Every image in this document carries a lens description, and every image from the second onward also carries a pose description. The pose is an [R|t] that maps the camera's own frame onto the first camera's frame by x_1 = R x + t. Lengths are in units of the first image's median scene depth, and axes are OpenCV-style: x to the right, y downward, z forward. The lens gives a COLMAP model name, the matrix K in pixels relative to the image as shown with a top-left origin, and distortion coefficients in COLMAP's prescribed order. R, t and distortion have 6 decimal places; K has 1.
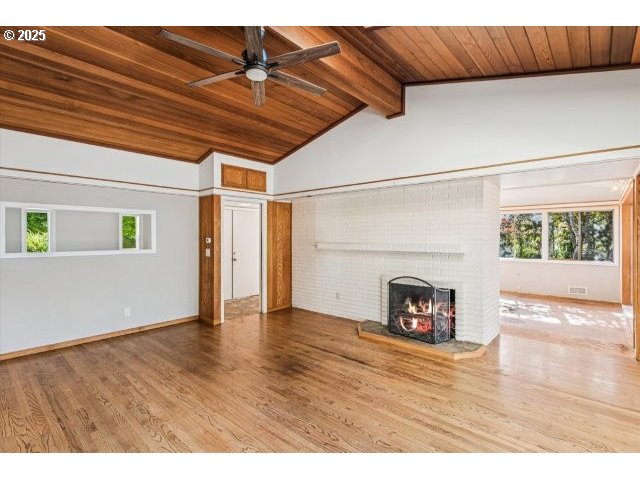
lens RADIAL K [[305.5, 0, 326.2], [0, 305.5, 237.8], [0, 0, 1]] dist [0.003232, -0.000399]
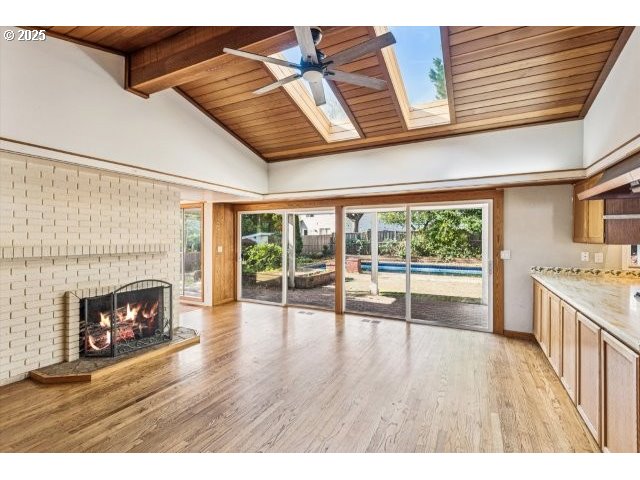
lens RADIAL K [[299.6, 0, 320.0], [0, 299.6, 240.0], [0, 0, 1]] dist [-0.000264, -0.000317]
pose [[-0.234773, -0.008556, 0.972013, -0.831736], [0.002603, 0.999952, 0.009431, 0.003010], [-0.972047, 0.004744, -0.234739, 0.838398]]
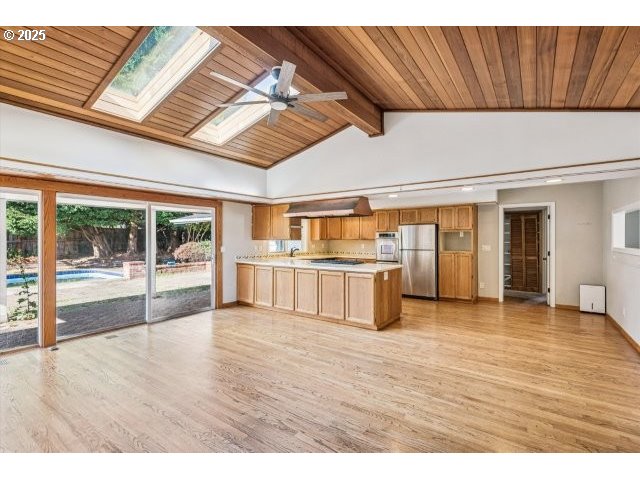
lens RADIAL K [[304.7, 0, 317.2], [0, 304.7, 240.7], [0, 0, 1]] dist [0.021229, -0.000065]
pose [[-0.996197, 0.000827, -0.087130, -0.190817], [-0.000357, 0.999908, 0.013573, 0.004274], [0.087133, 0.013553, -0.996104, 1.576067]]
